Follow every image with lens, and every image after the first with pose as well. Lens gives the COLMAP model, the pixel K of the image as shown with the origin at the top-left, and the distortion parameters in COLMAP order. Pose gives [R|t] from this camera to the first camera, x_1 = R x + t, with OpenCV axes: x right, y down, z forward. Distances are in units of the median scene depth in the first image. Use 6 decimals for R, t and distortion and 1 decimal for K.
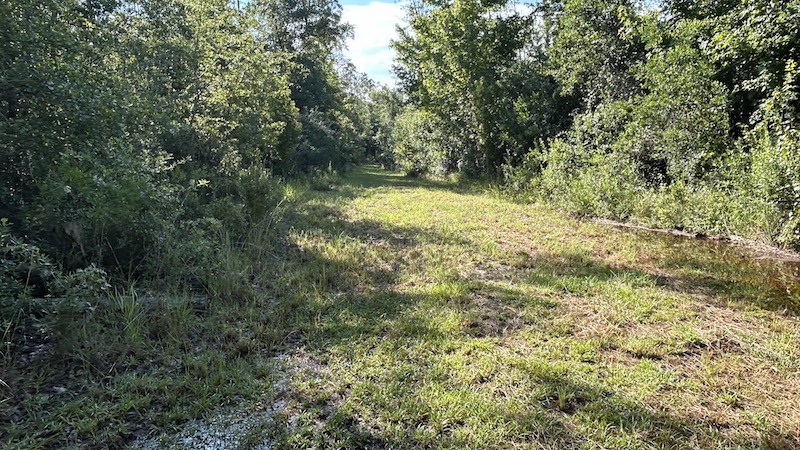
lens RADIAL K [[589.8, 0, 400.2], [0, 589.8, 224.3], [0, 0, 1]] dist [-0.004615, -0.000423]
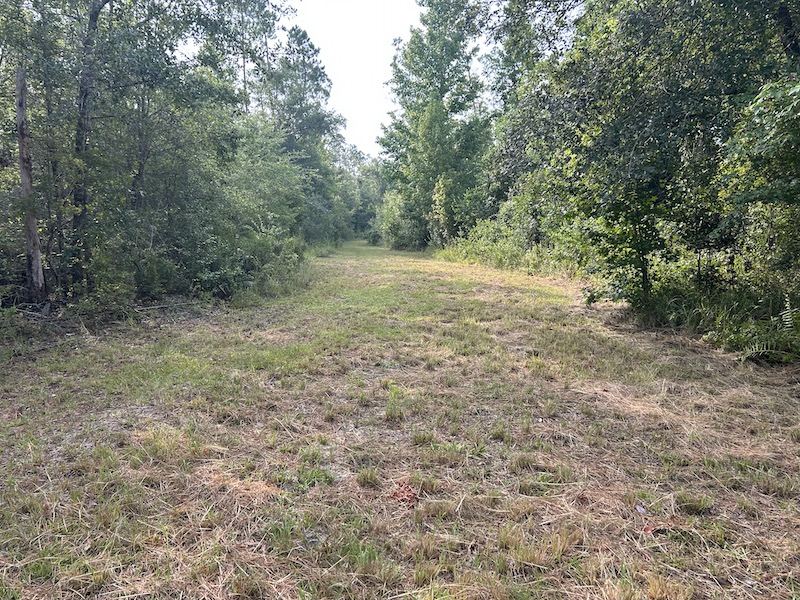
lens RADIAL K [[681.3, 0, 399.8], [0, 681.3, 301.7], [0, 0, 1]] dist [0.005957, 0.000562]
pose [[0.999951, 0.003513, 0.009226, 0.015572], [-0.003377, 0.999886, -0.014728, 0.040374], [-0.009277, 0.014696, 0.999849, -0.323544]]
